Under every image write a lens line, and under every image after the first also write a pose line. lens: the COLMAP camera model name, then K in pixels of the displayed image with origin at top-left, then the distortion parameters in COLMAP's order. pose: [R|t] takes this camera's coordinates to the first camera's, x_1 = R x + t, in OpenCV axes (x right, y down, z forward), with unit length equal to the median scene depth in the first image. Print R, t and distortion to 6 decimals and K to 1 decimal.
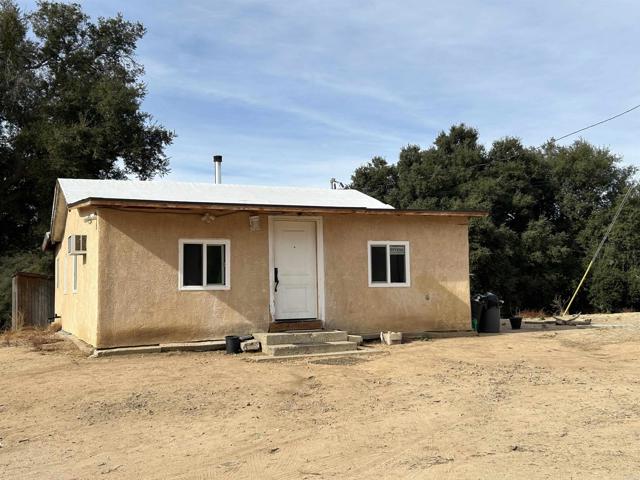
lens RADIAL K [[796.6, 0, 338.3], [0, 796.6, 241.5], [0, 0, 1]] dist [0.105221, 0.000000]
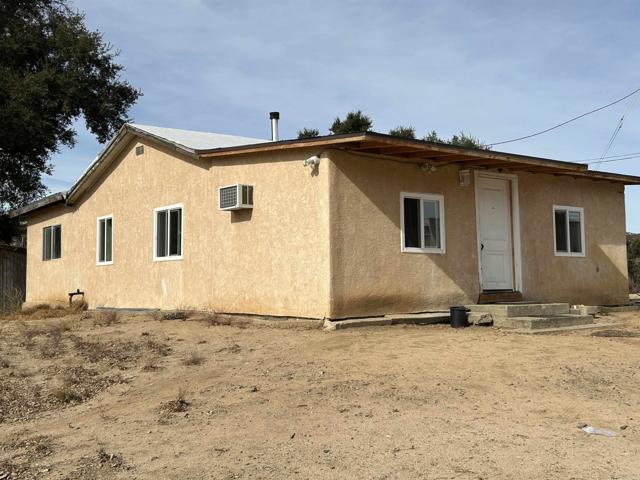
lens RADIAL K [[785.3, 0, 319.2], [0, 785.3, 240.8], [0, 0, 1]] dist [0.098139, 0.000000]
pose [[0.967591, 0.023193, 0.251457, -0.441541], [-0.024476, 0.999698, 0.001975, 0.044266], [-0.251335, -0.008065, 0.967866, 0.197437]]
